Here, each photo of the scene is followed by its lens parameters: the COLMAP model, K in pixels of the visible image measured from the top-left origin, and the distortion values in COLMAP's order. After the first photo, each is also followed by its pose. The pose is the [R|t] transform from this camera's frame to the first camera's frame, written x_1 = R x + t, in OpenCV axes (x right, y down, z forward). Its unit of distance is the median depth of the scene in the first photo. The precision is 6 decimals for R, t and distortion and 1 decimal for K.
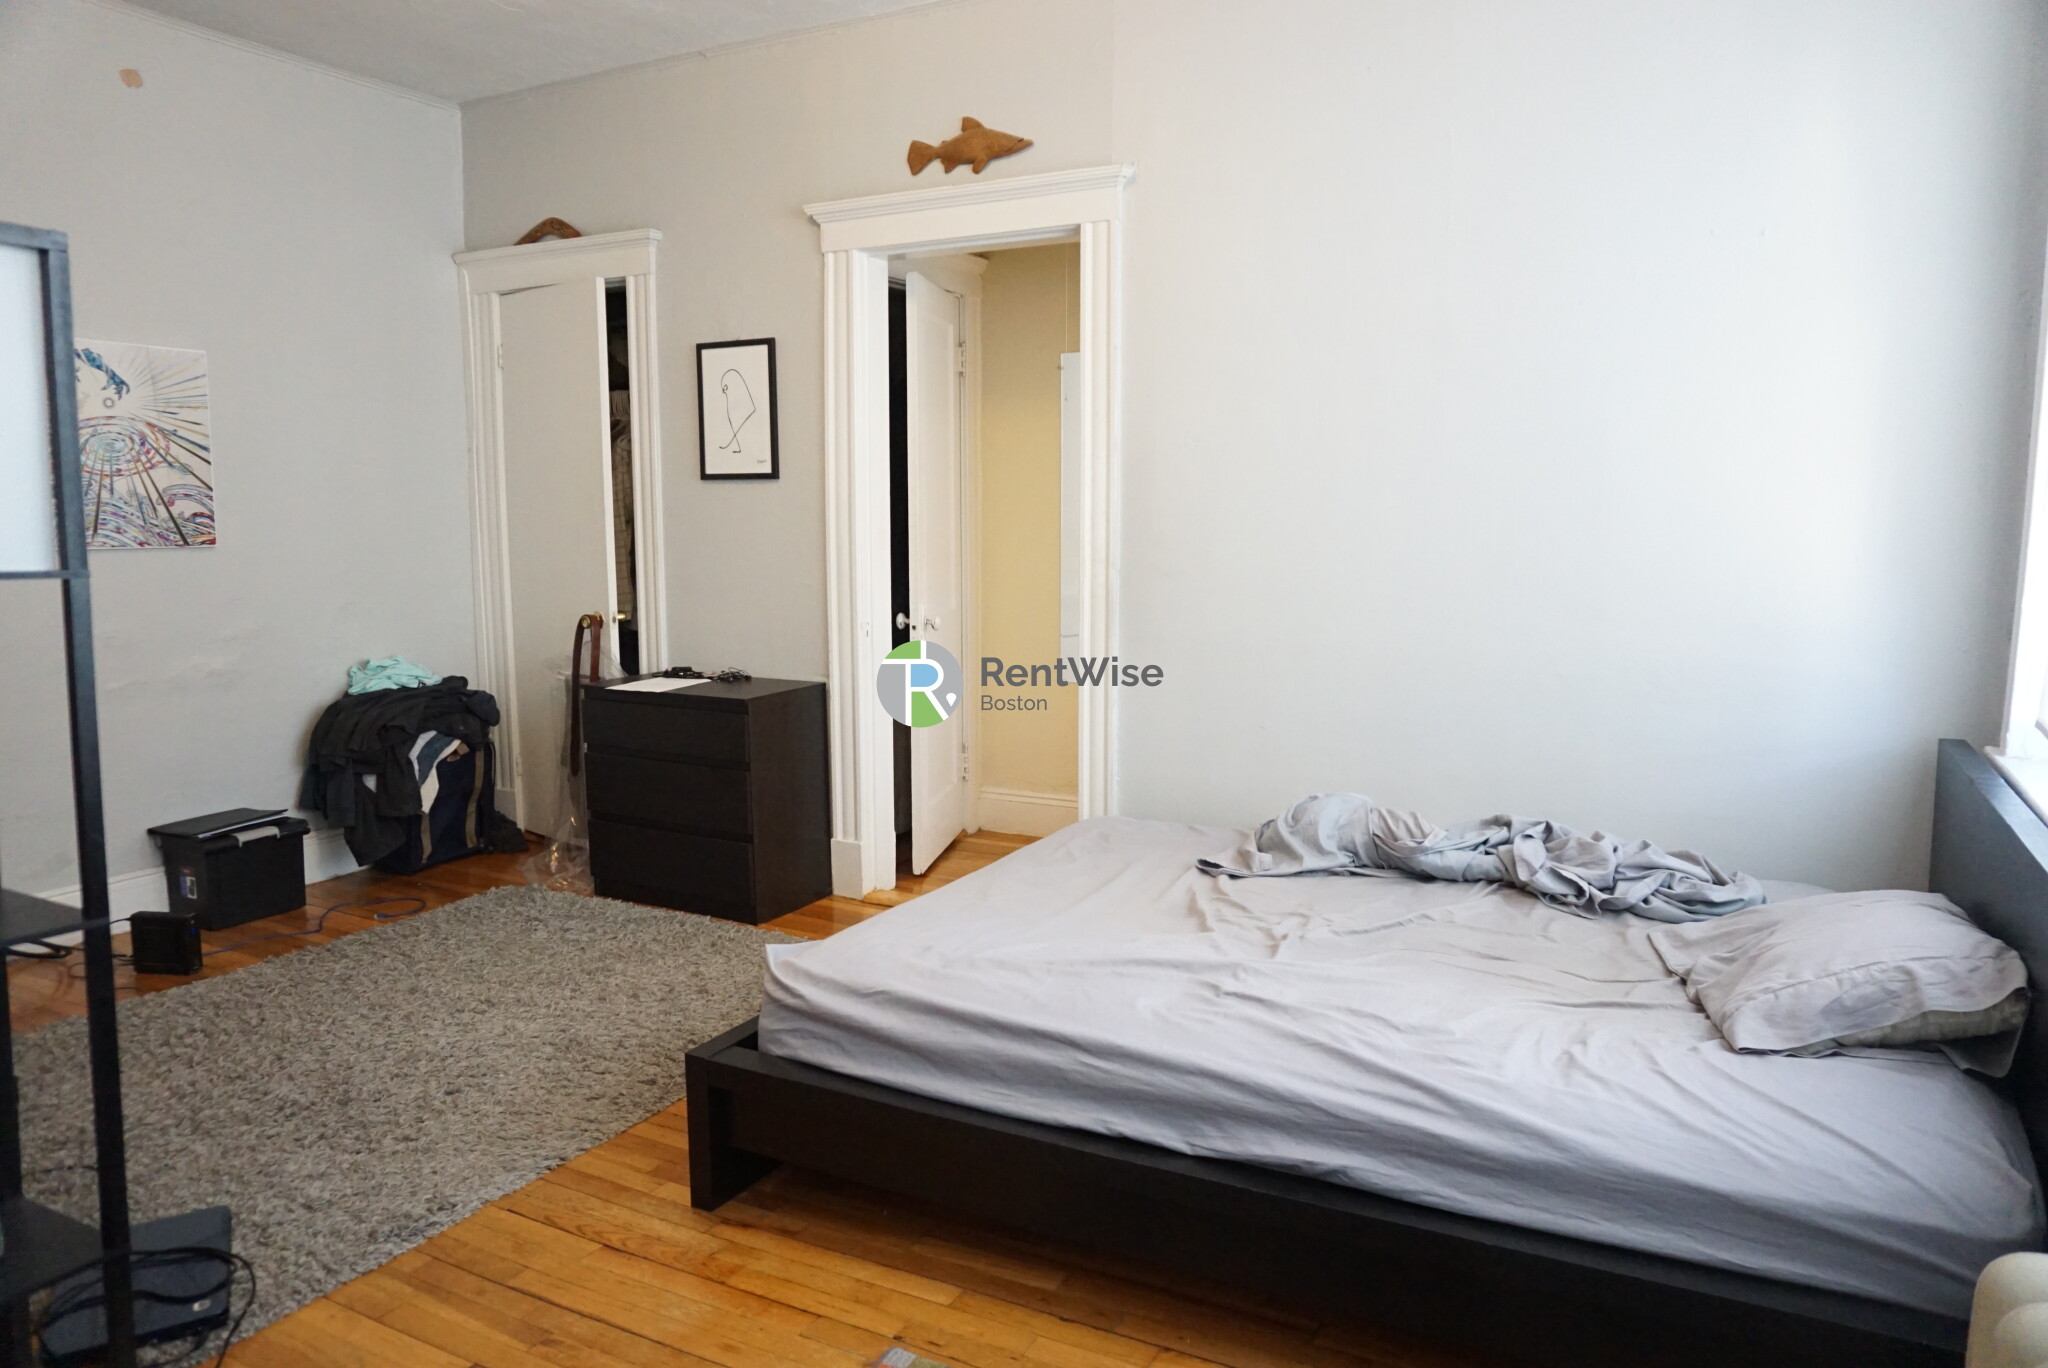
lens RADIAL K [[1371.0, 0, 1018.6], [0, 1371.0, 671.3], [0, 0, 1]] dist [-0.057802, 0.043288]
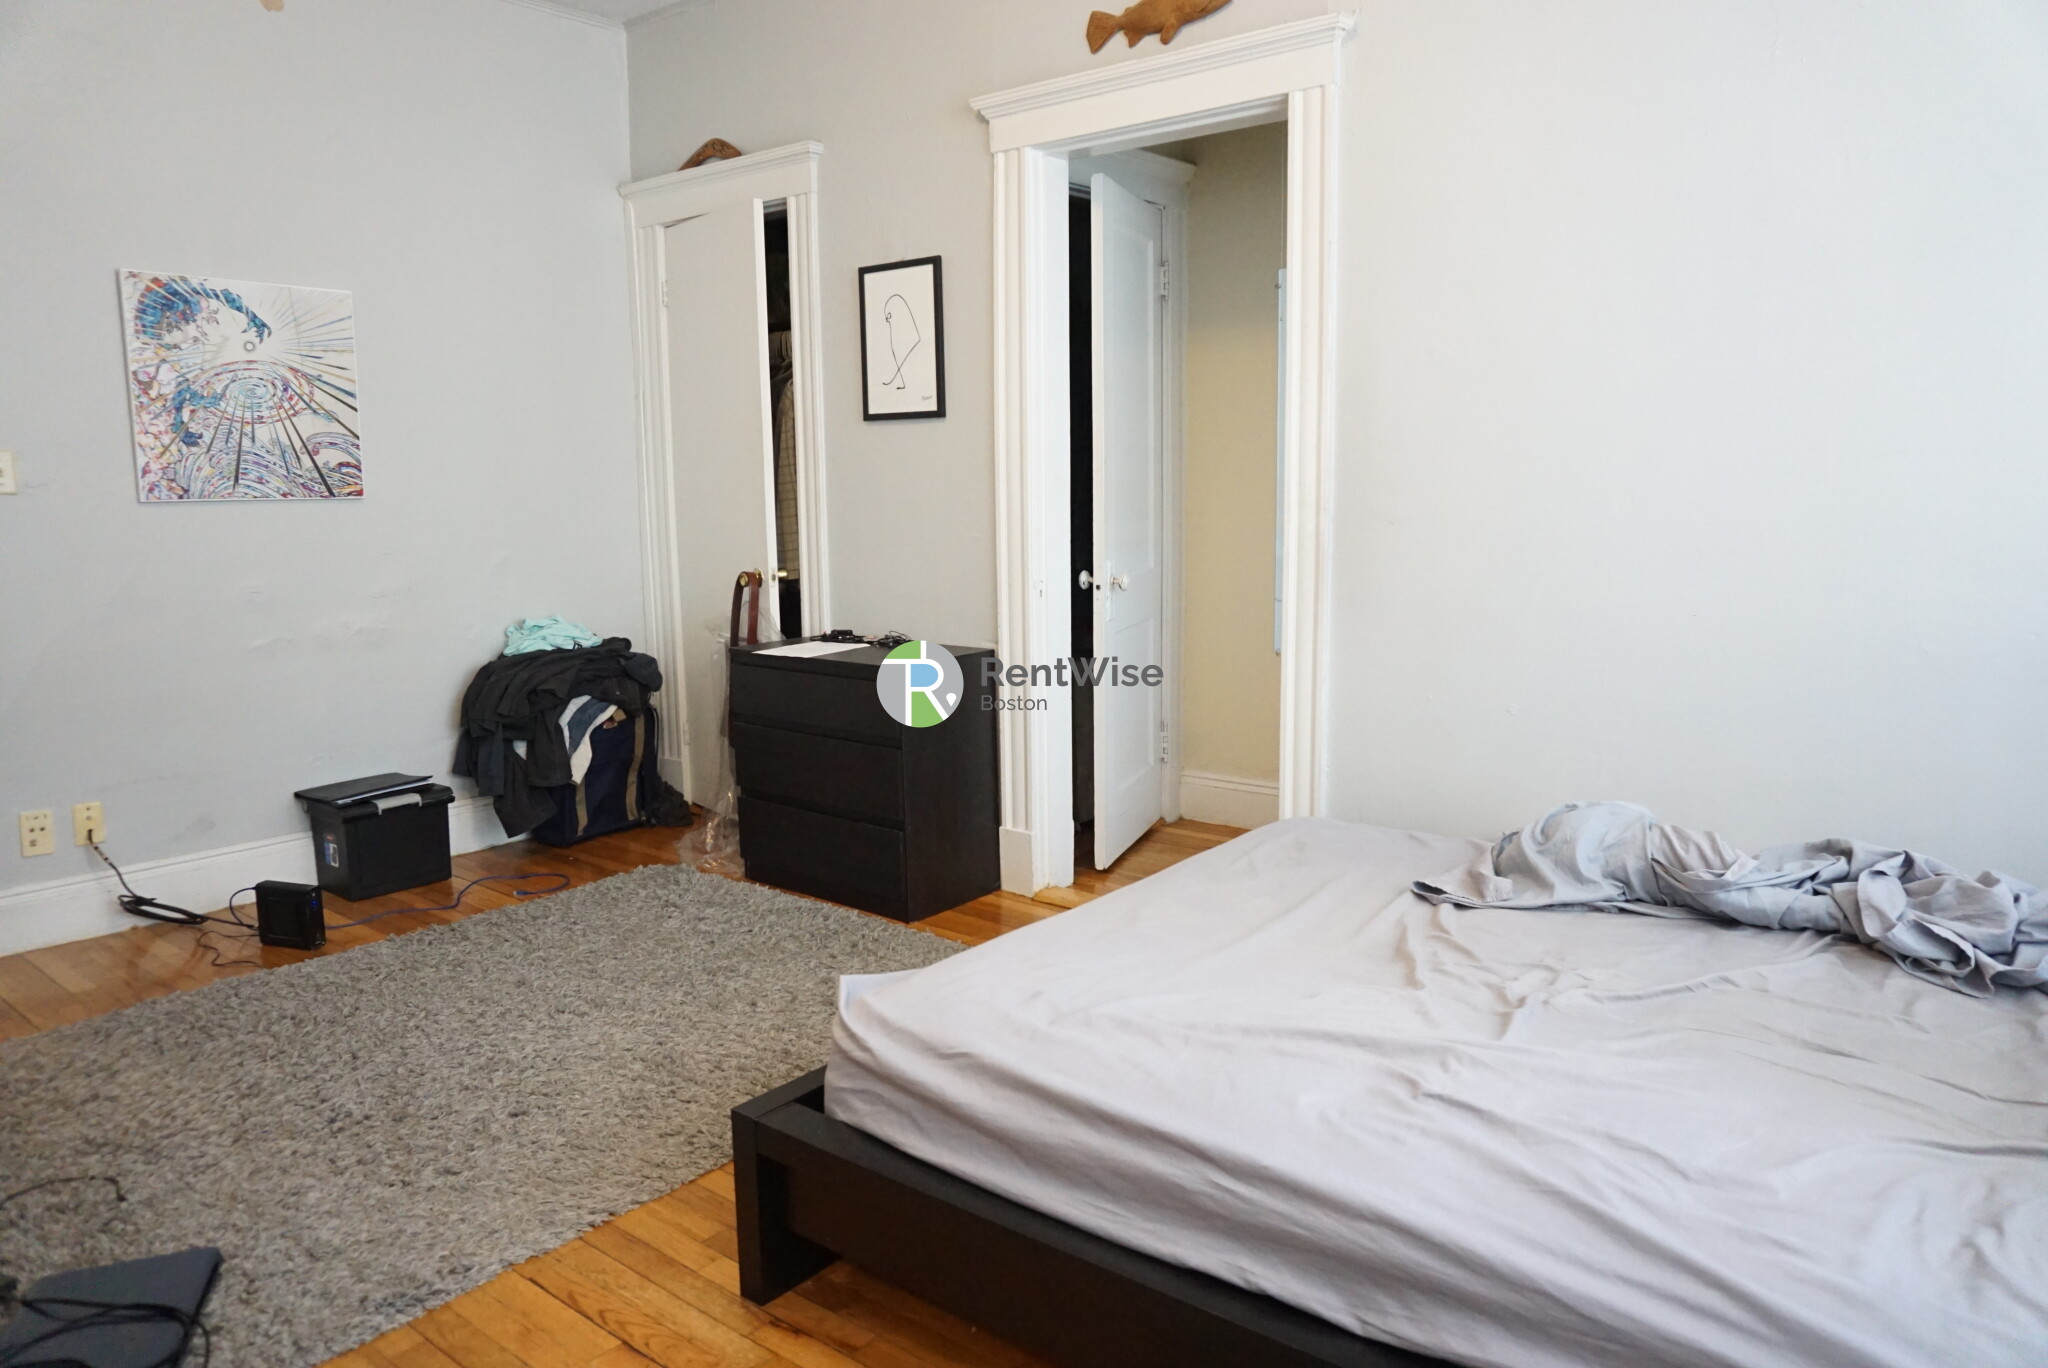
lens RADIAL K [[1371.0, 0, 1018.6], [0, 1371.0, 671.3], [0, 0, 1]] dist [-0.057802, 0.043288]
pose [[0.982887, 0.016137, -0.183500, 0.042581], [-0.011972, 0.999645, 0.023783, 0.001617], [0.183819, -0.021179, 0.982732, 0.167554]]
